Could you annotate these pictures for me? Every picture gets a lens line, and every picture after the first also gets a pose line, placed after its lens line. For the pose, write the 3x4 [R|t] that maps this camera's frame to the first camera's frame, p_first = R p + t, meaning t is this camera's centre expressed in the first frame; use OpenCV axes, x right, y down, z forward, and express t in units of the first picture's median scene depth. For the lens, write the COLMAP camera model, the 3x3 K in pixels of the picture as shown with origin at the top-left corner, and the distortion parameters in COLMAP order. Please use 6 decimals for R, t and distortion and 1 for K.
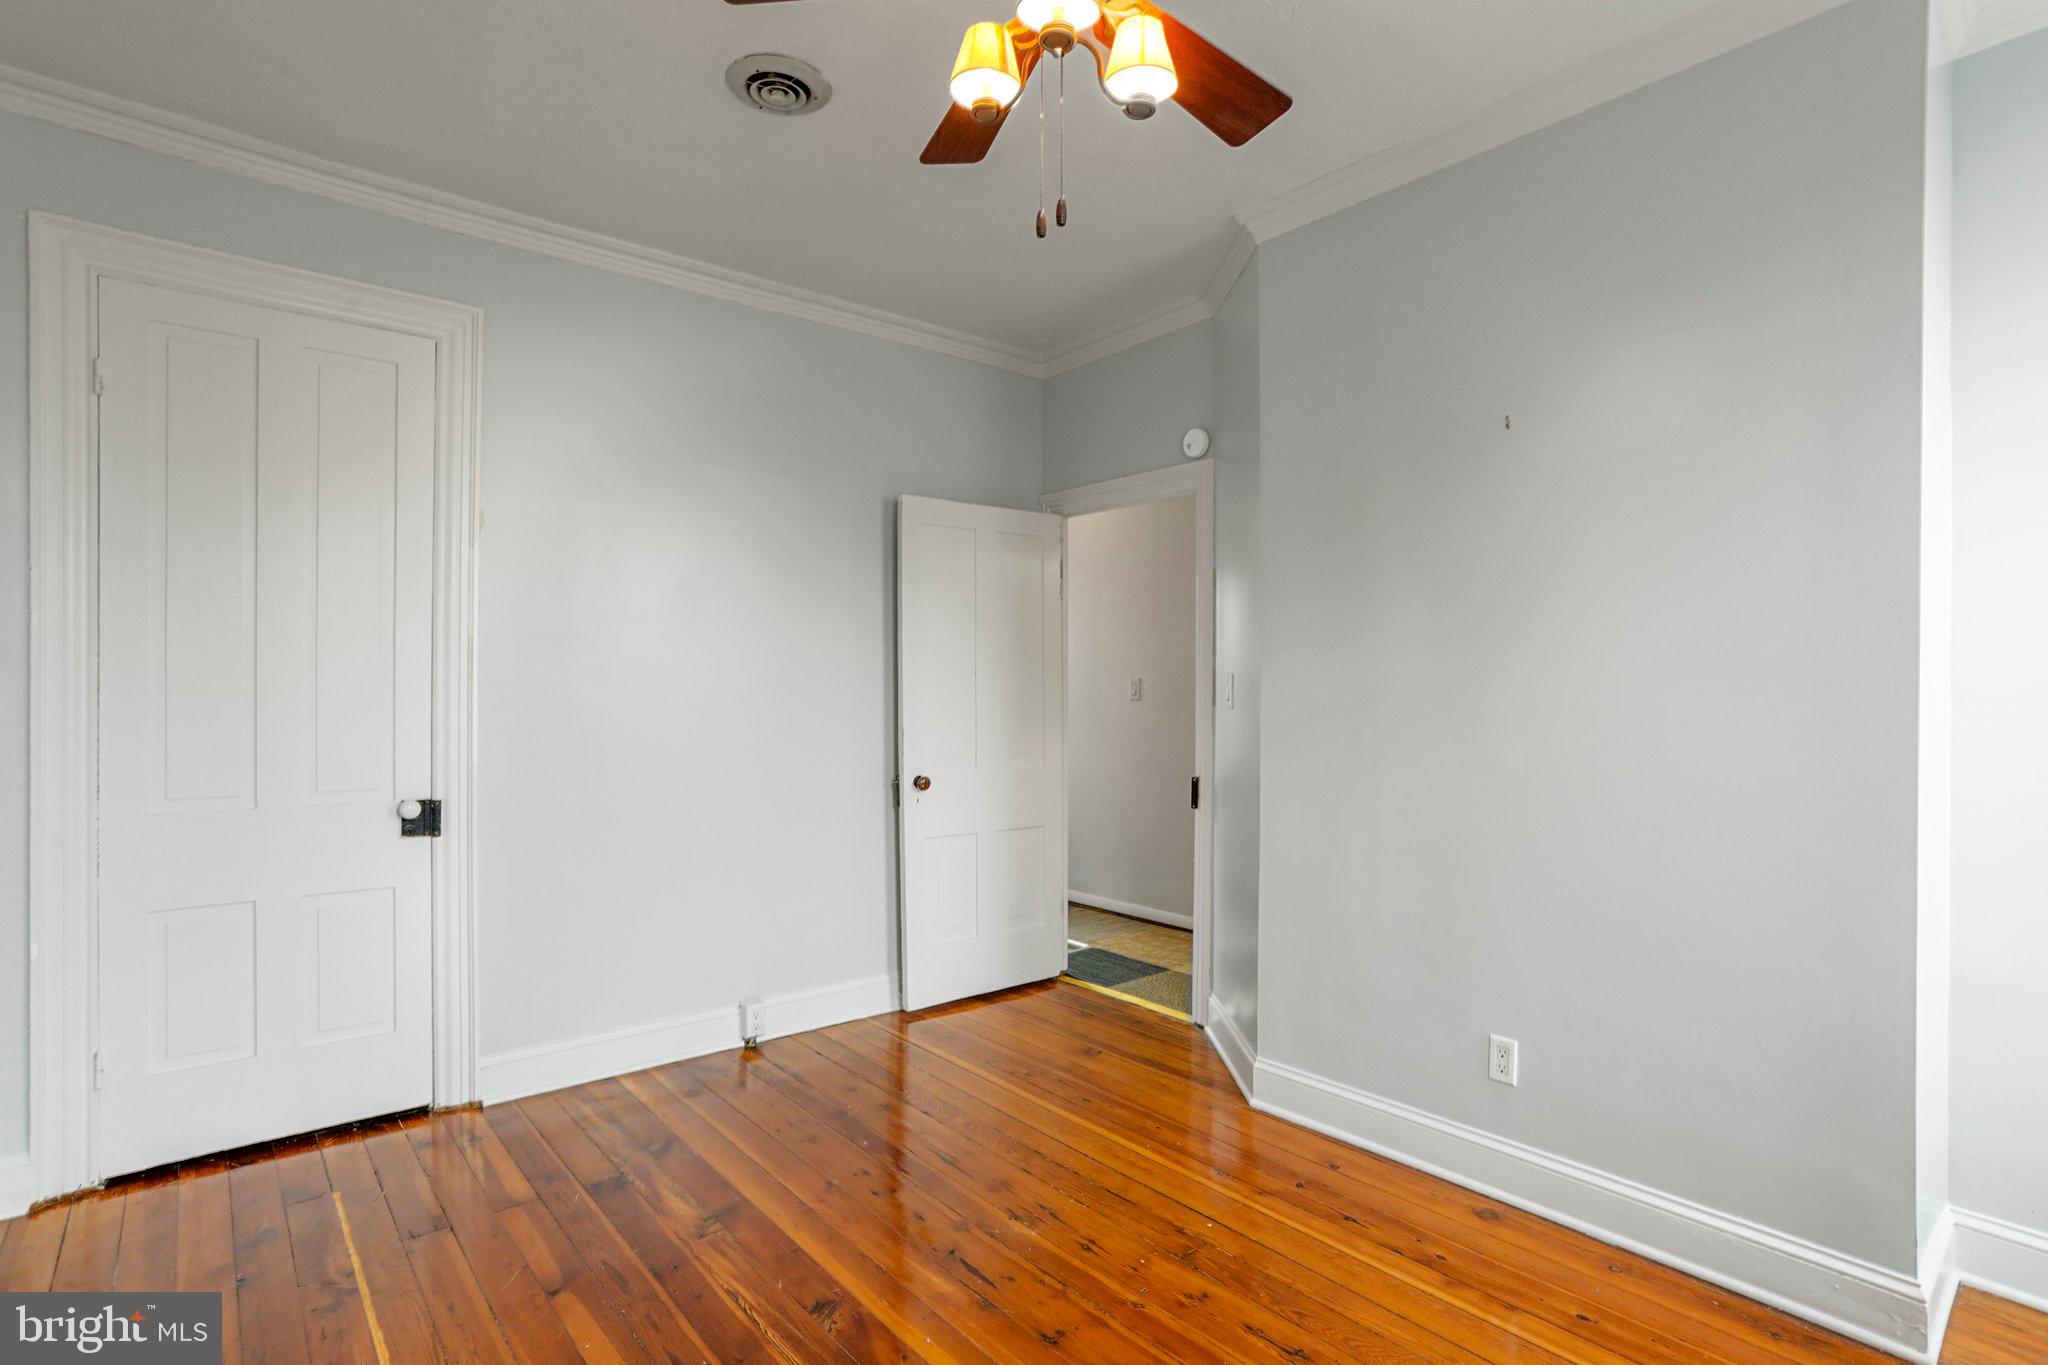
lens RADIAL K [[1006.1, 0, 1018.4], [0, 1006.1, 680.2], [0, 0, 1]] dist [-0.016279, 0.002713]
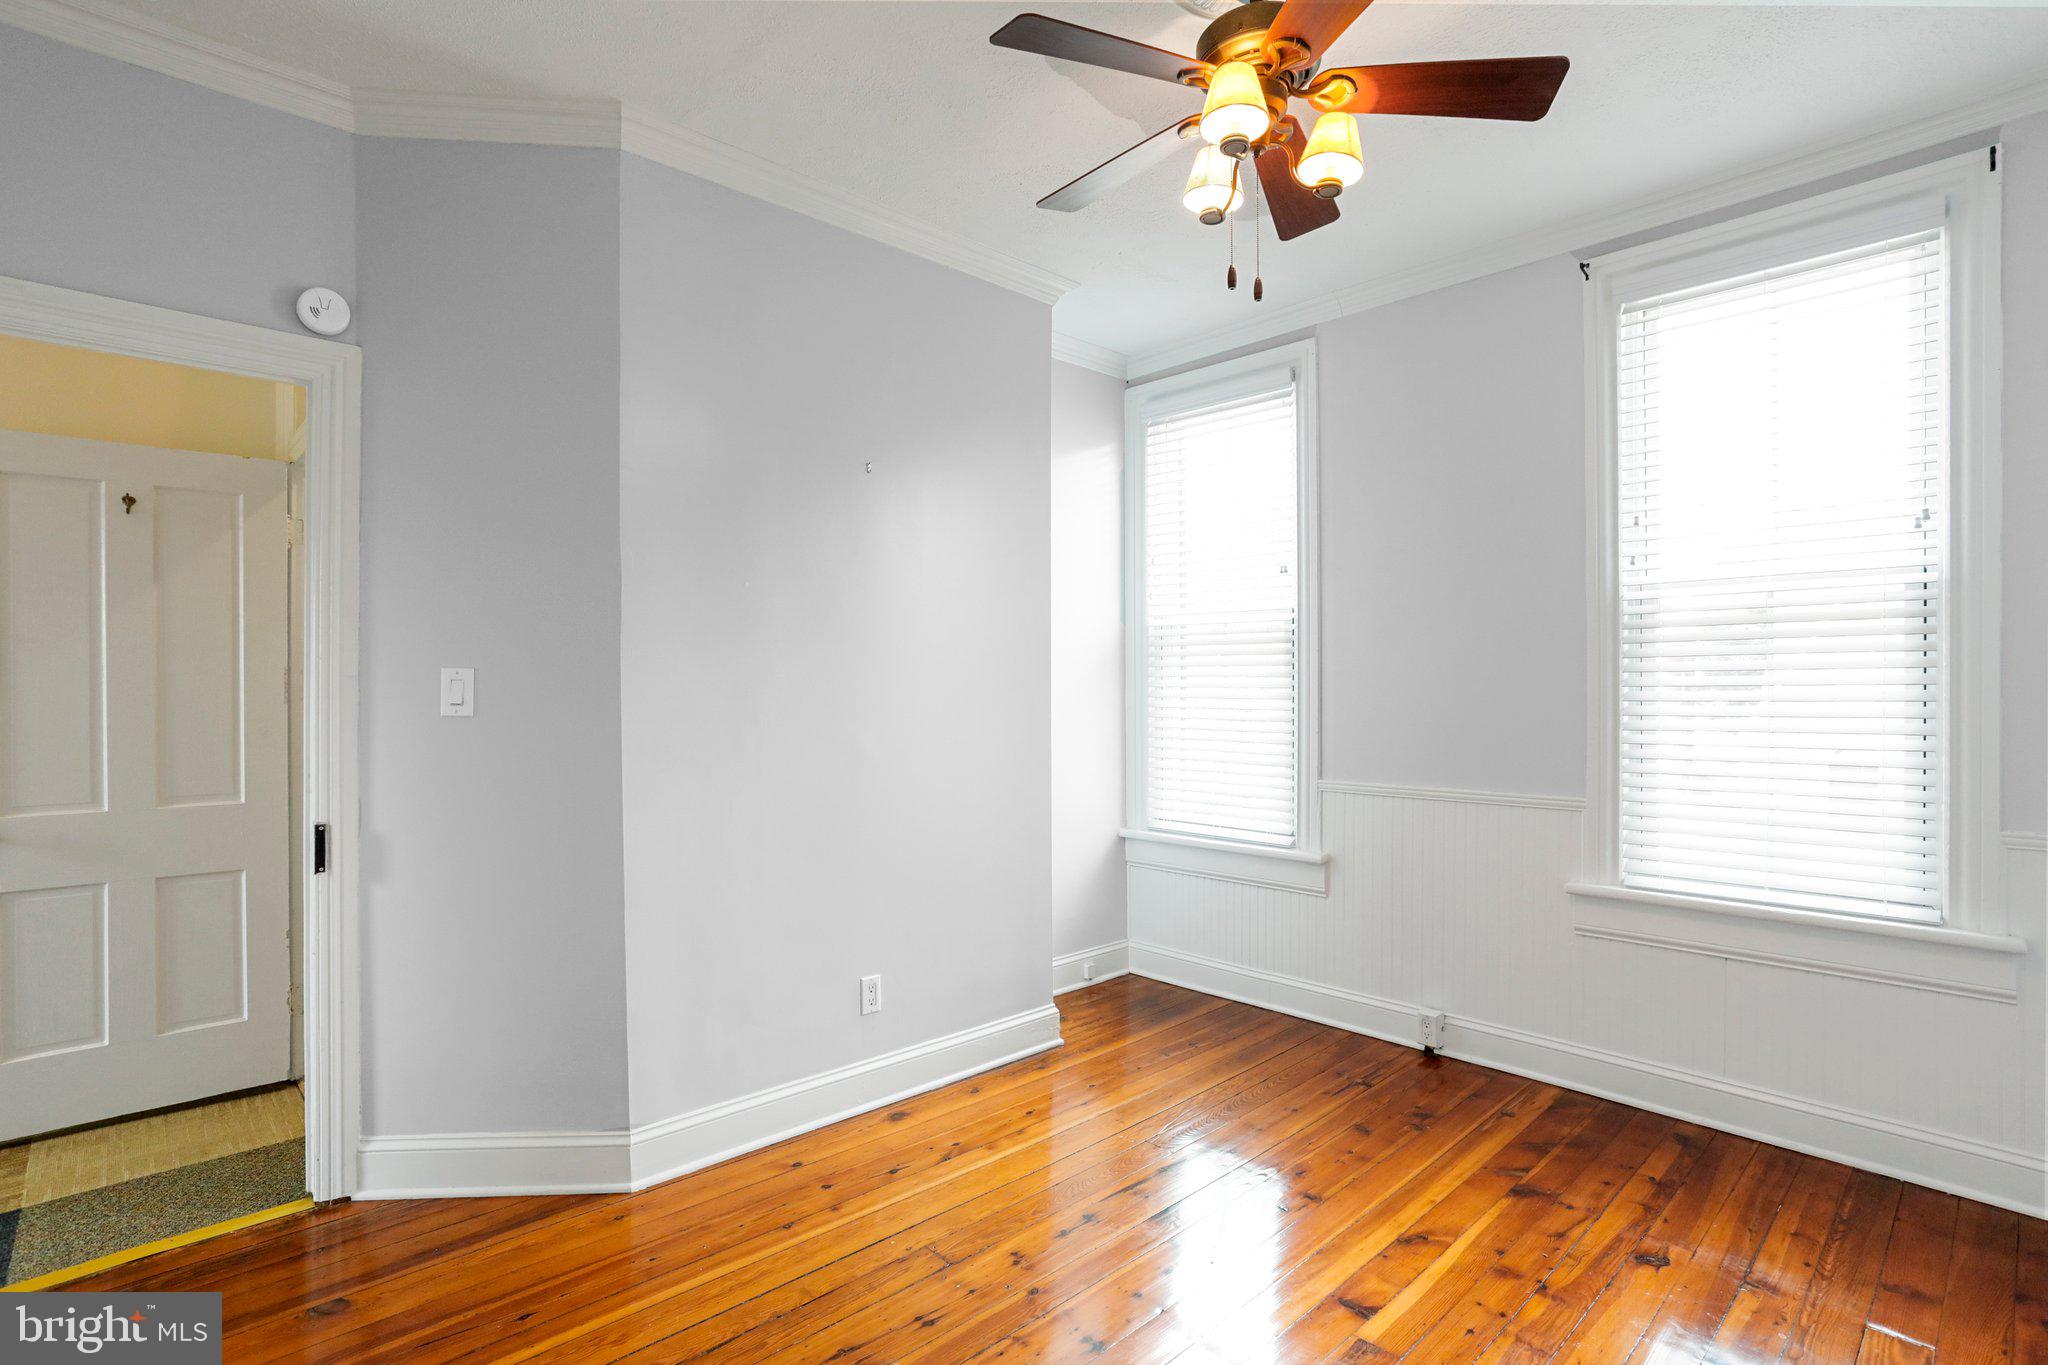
lens RADIAL K [[1006.1, 0, 1019.0], [0, 1006.1, 694.8], [0, 0, 1]] dist [-0.016279, 0.002713]
pose [[-0.055862, -0.009975, 0.998389, -0.745111], [-0.009568, 0.999910, 0.009455, 0.000799], [-0.998393, -0.009024, -0.055953, 0.890471]]
